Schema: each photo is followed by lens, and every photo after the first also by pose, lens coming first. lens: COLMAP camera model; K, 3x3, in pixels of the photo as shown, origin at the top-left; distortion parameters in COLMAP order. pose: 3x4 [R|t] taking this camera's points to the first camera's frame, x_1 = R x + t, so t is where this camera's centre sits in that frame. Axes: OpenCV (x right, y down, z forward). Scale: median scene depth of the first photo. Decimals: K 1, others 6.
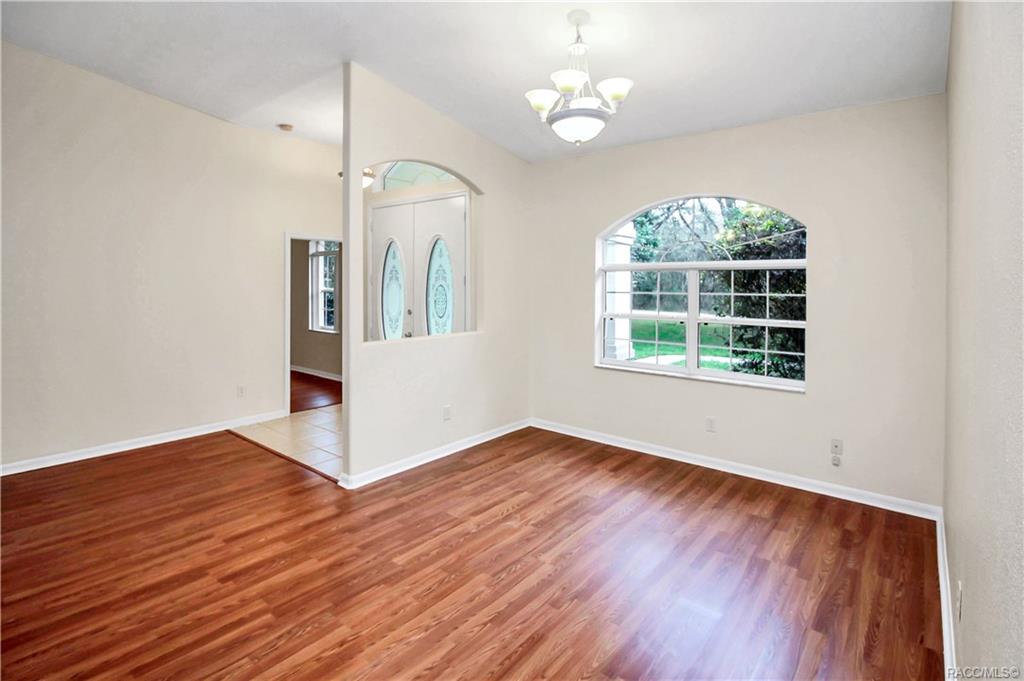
lens RADIAL K [[516.5, 0, 503.2], [0, 516.5, 291.9], [0, 0, 1]] dist [-0.016393, 0.000704]
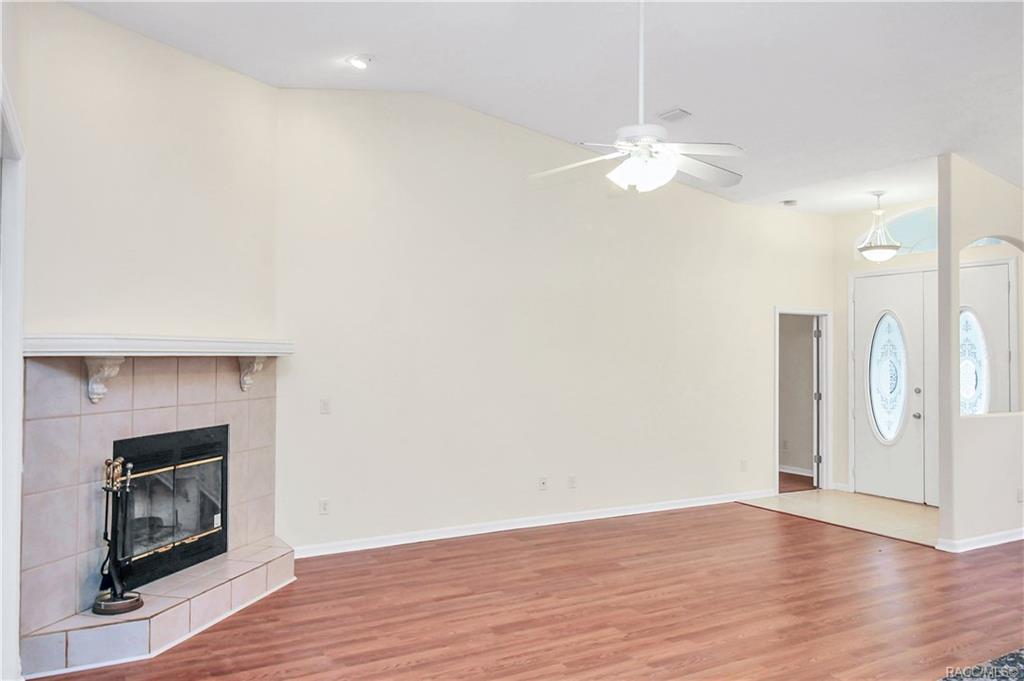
lens RADIAL K [[708.1, 0, 514.8], [0, 708.1, 349.8], [0, 0, 1]] dist [0.023583, 0.008348]
pose [[0.931538, 0.000771, -0.363644, -0.606308], [-0.011241, 0.999581, -0.026676, 0.014154], [0.363471, 0.028937, 0.931156, -0.724670]]
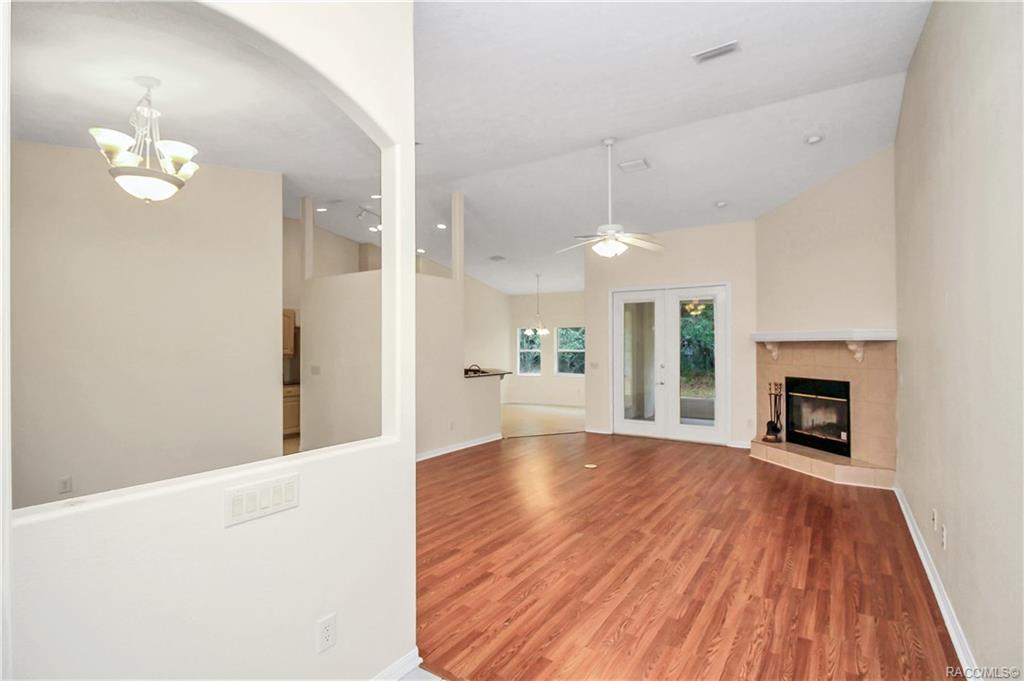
lens RADIAL K [[507.1, 0, 516.0], [0, 507.1, 342.9], [0, 0, 1]] dist [-0.003889, -0.008449]
pose [[-0.991781, -0.000213, -0.127946, -0.360257], [-0.002389, 0.999855, 0.016853, -0.020055], [0.127924, 0.017021, -0.991638, 1.628390]]
